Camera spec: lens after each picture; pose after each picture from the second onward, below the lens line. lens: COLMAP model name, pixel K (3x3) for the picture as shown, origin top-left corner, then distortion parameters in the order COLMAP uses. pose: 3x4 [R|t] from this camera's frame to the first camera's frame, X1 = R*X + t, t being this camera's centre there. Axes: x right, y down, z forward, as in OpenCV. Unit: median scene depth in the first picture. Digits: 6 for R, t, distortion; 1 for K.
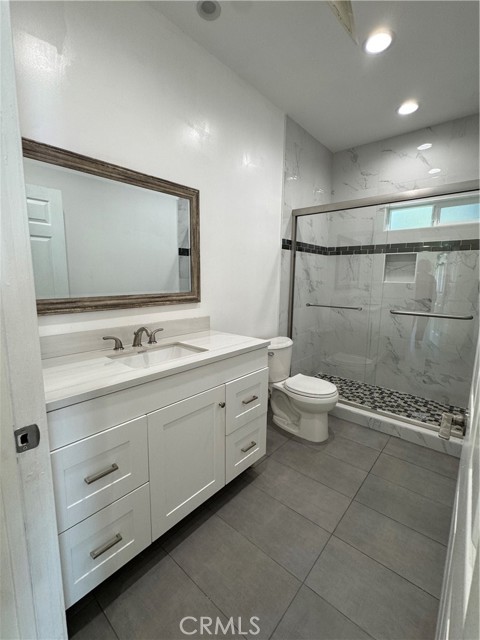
lens RADIAL K [[281.7, 0, 238.3], [0, 281.7, 319.8], [0, 0, 1]] dist [-0.012863, 0.000233]
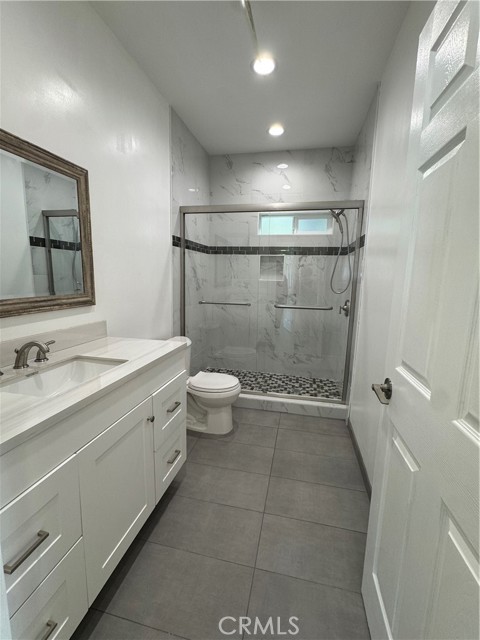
lens RADIAL K [[281.7, 0, 239.2], [0, 281.7, 319.6], [0, 0, 1]] dist [-0.012863, 0.000233]
pose [[0.877159, -0.065279, 0.475743, -0.126545], [0.059607, 0.997856, 0.027018, -0.012342], [-0.476487, 0.004658, 0.879169, 0.046032]]
